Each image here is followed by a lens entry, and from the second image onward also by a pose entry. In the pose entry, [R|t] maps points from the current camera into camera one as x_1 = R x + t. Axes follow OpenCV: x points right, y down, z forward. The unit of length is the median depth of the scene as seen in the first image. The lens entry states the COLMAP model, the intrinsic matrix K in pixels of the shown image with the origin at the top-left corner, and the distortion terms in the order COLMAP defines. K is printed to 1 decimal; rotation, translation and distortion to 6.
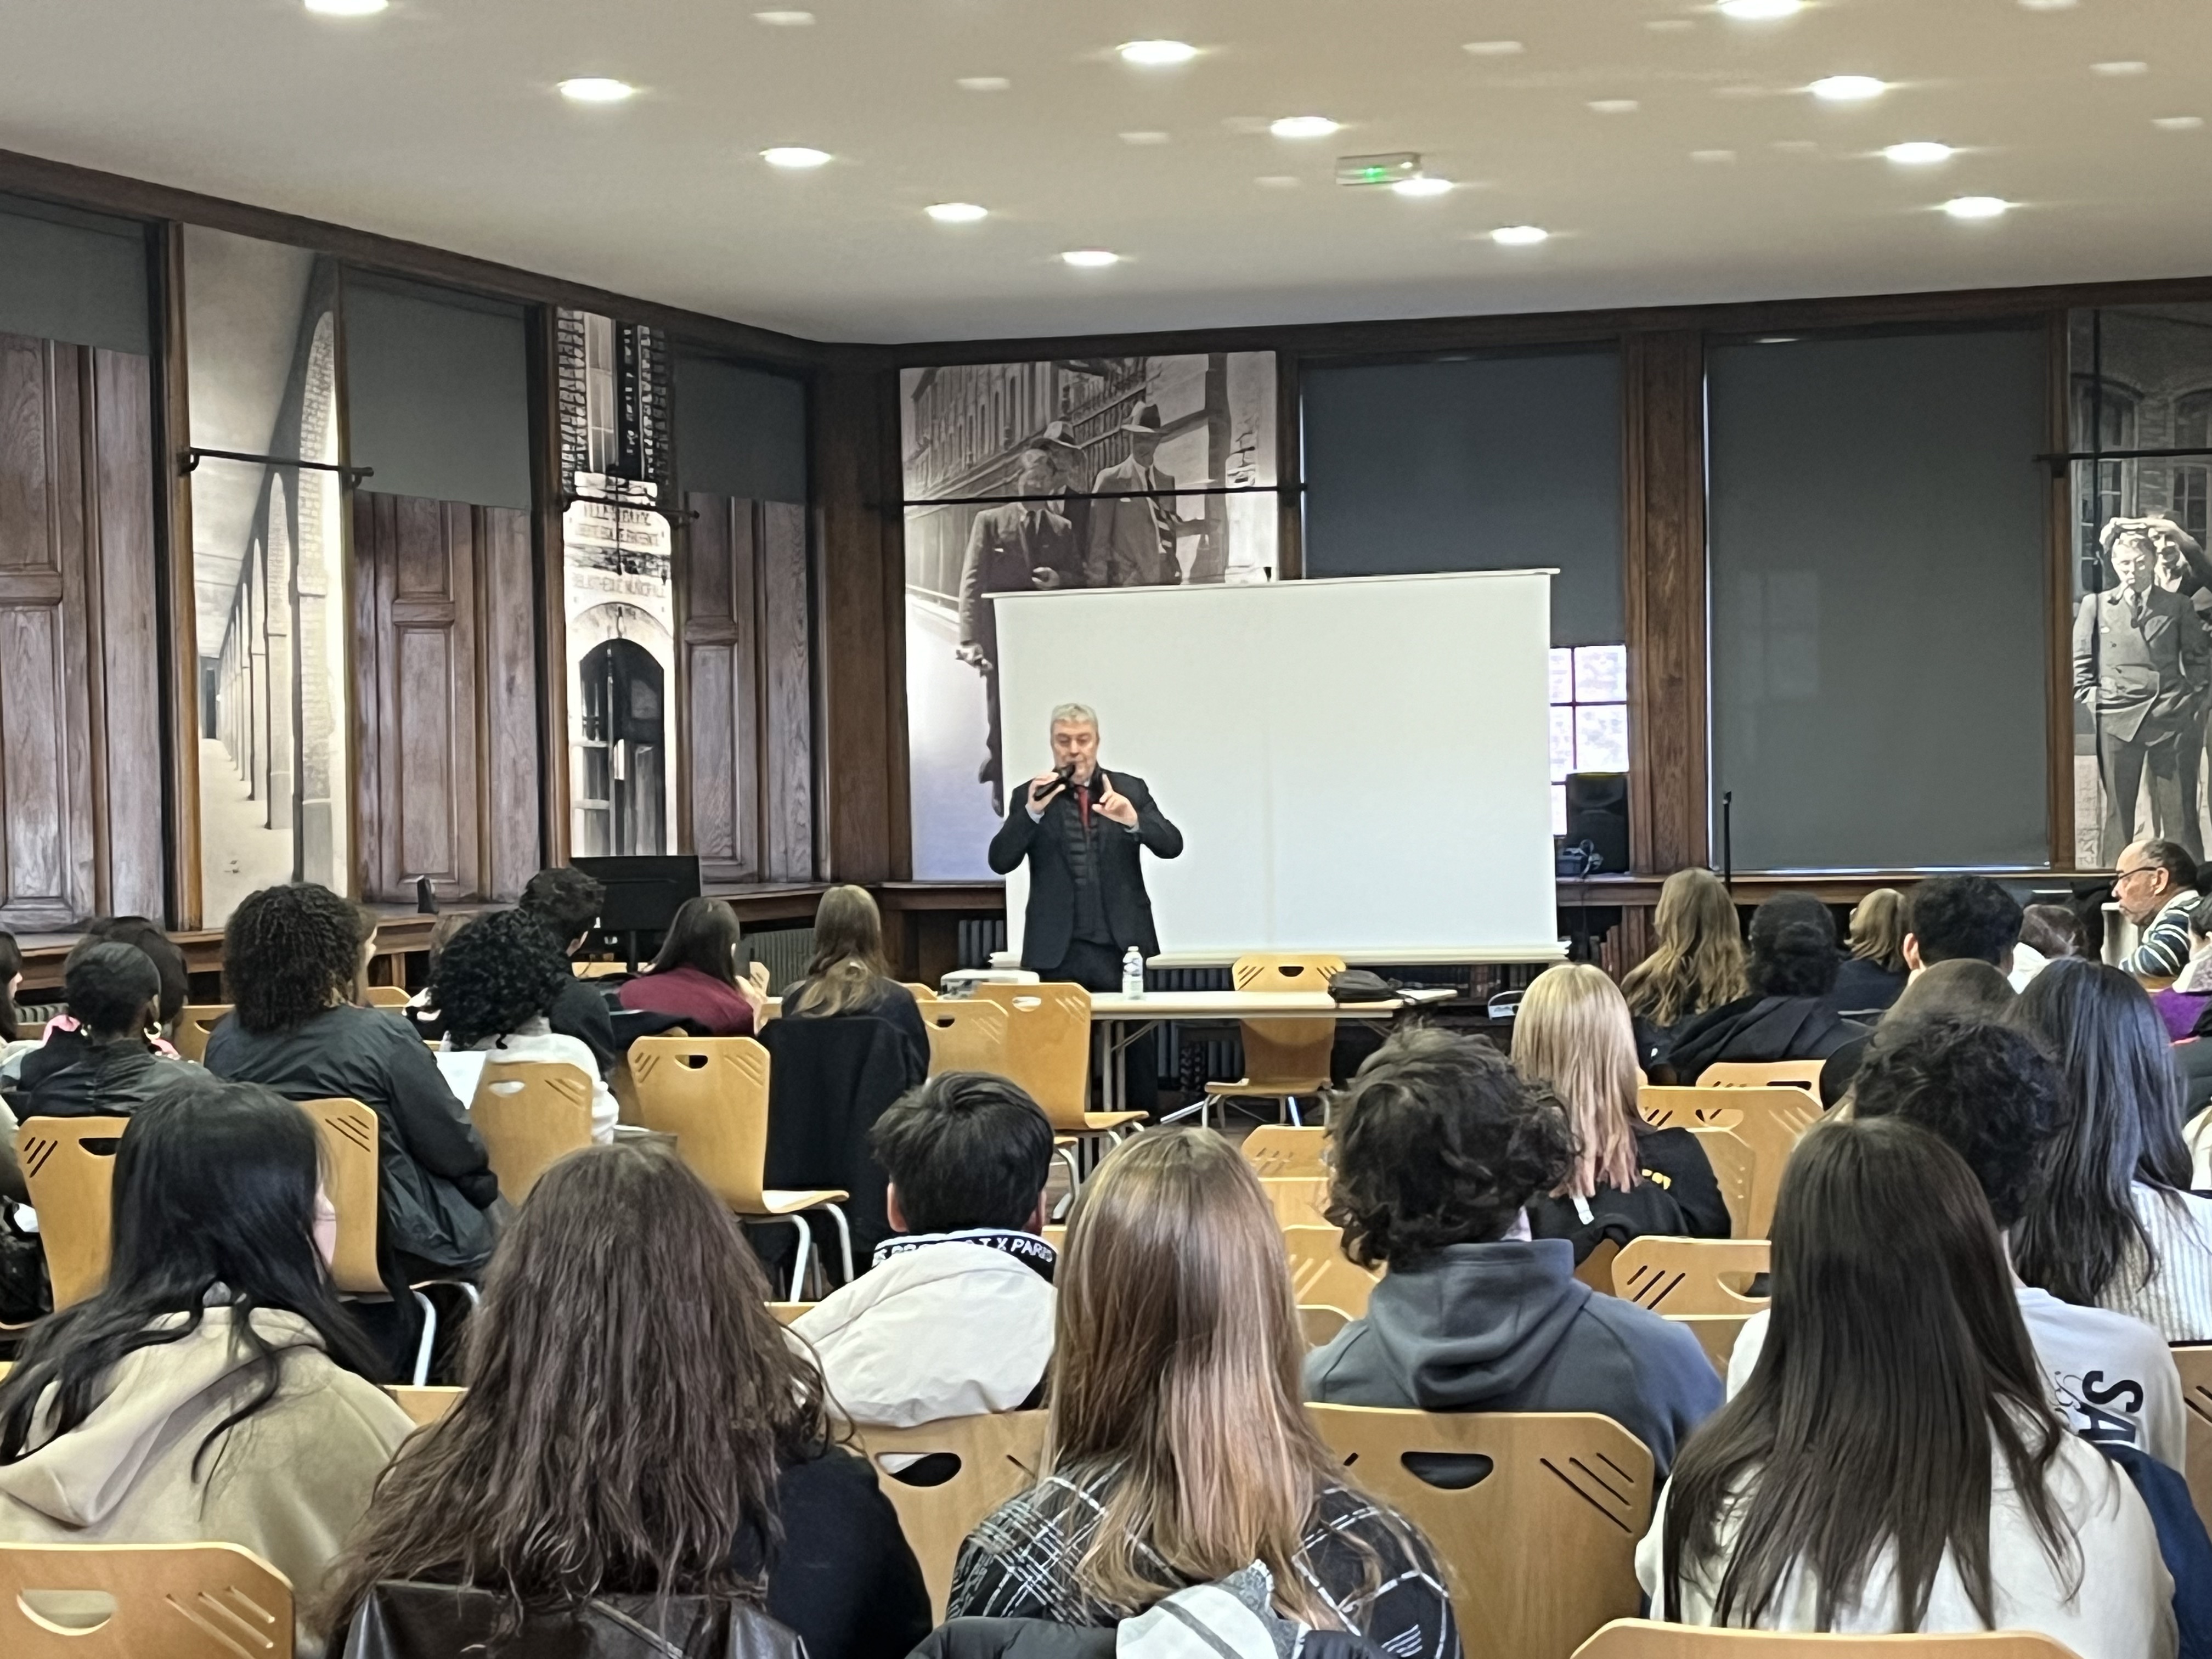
lens RADIAL K [[4472.4, 0, 1106.8], [0, 4472.4, 845.6], [0, 0, 1]] dist [0.166986, 0.000000]
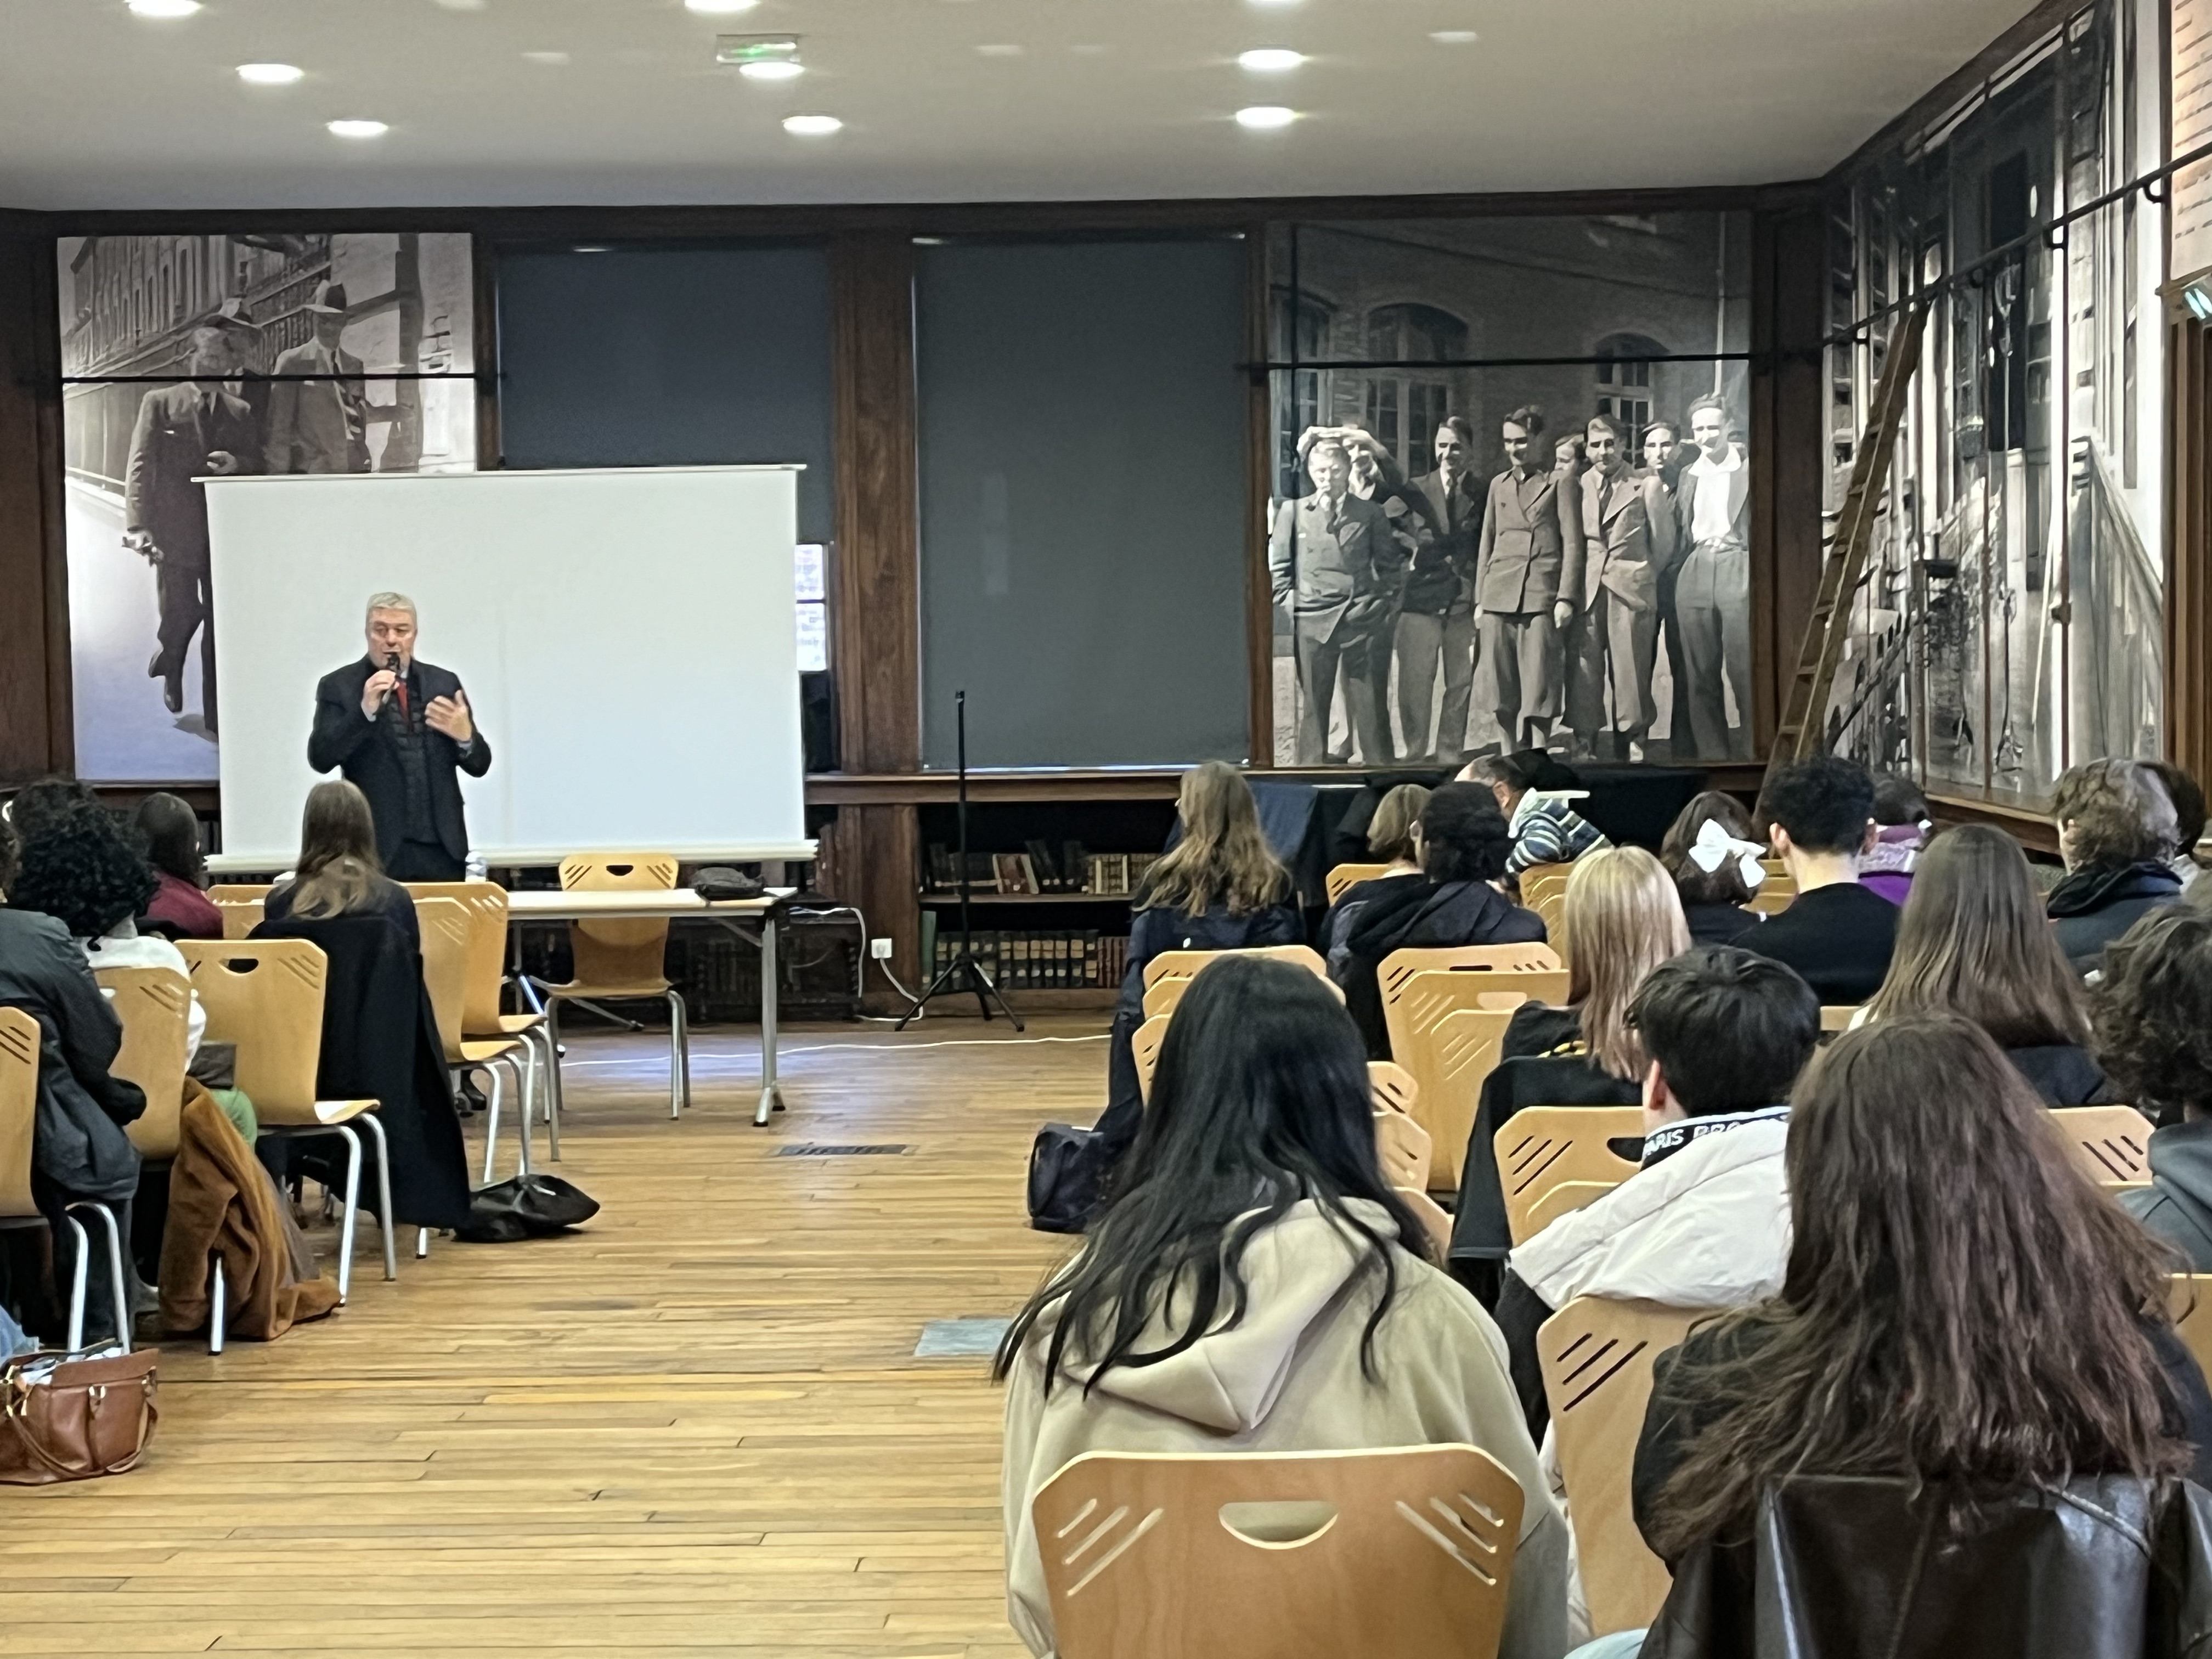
lens RADIAL K [[4472.4, 0, 1083.5], [0, 4472.4, 832.3], [0, 0, 1]] dist [0.166986, 0.000000]
pose [[0.960893, -0.004753, 0.276879, -0.111269], [-0.000032, 0.999851, 0.017276, 0.002472], [-0.276920, -0.016609, 0.960749, 0.027783]]
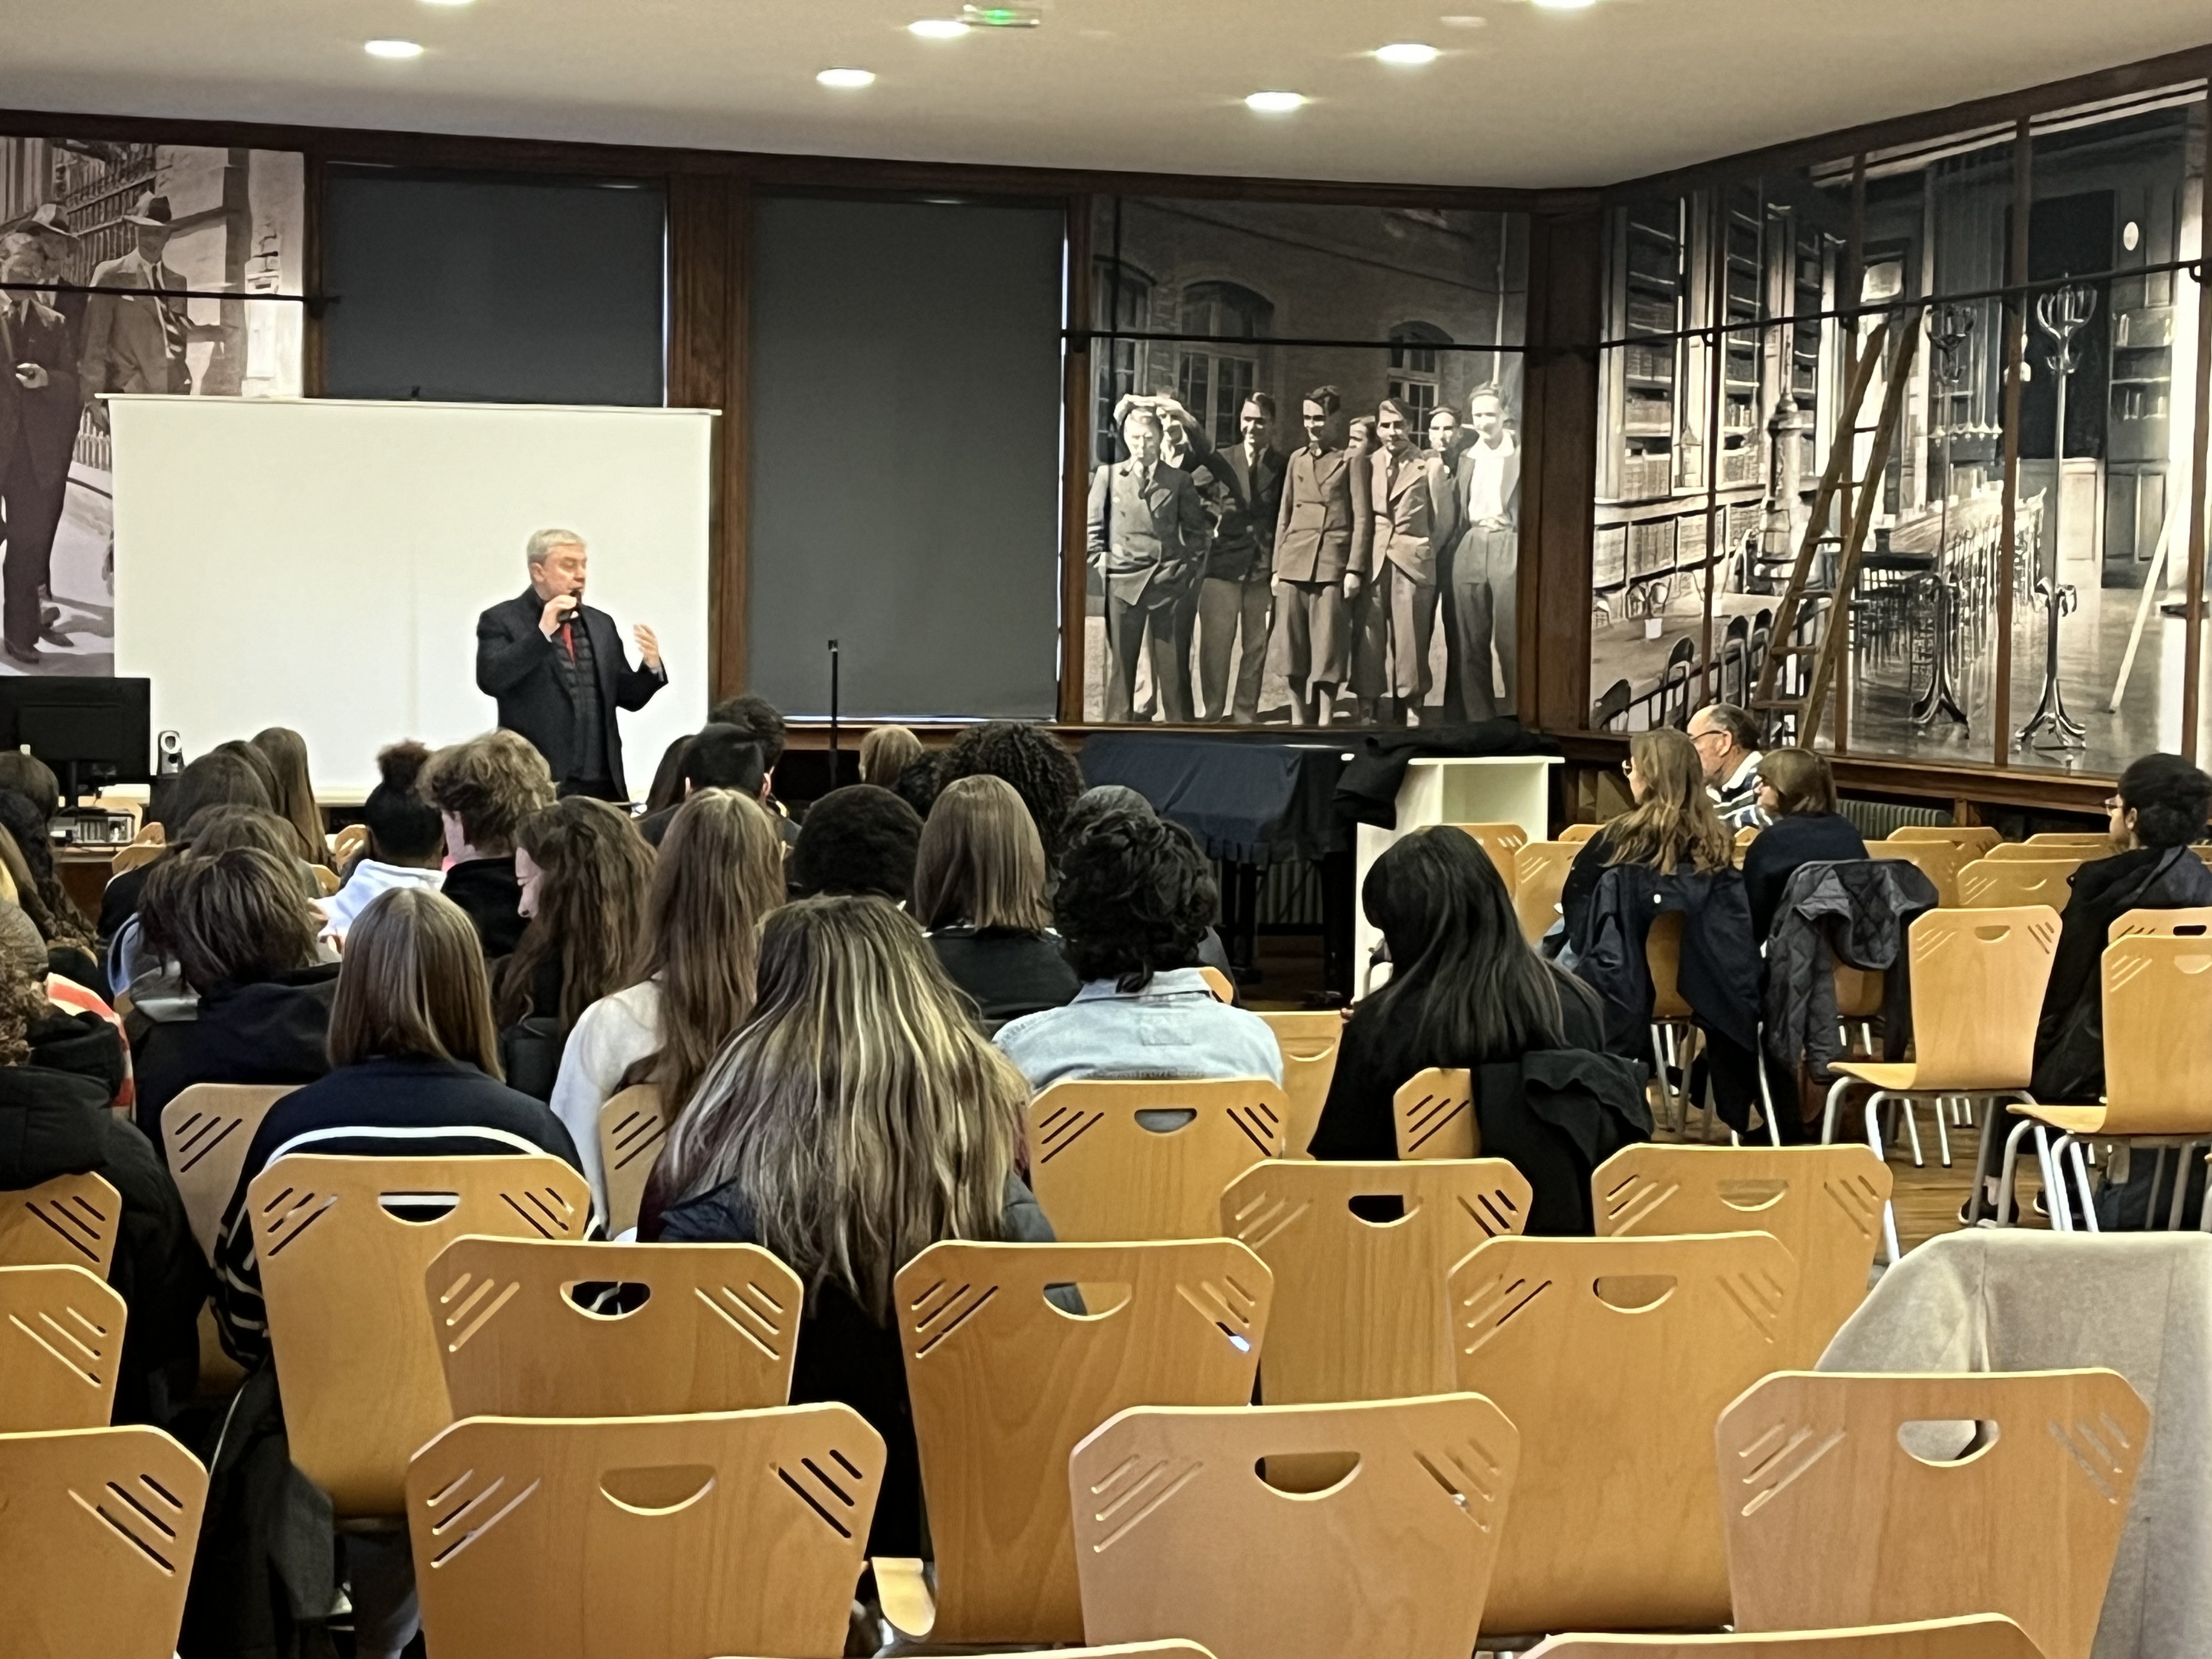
lens RADIAL K [[4472.4, 0, 1113.9], [0, 4472.4, 810.7], [0, 0, 1]] dist [0.166986, 0.000000]
pose [[0.837505, 0.012929, 0.546276, -0.357177], [-0.028390, 0.999399, 0.019872, 0.004777], [-0.545691, -0.032152, 0.837369, 0.111381]]
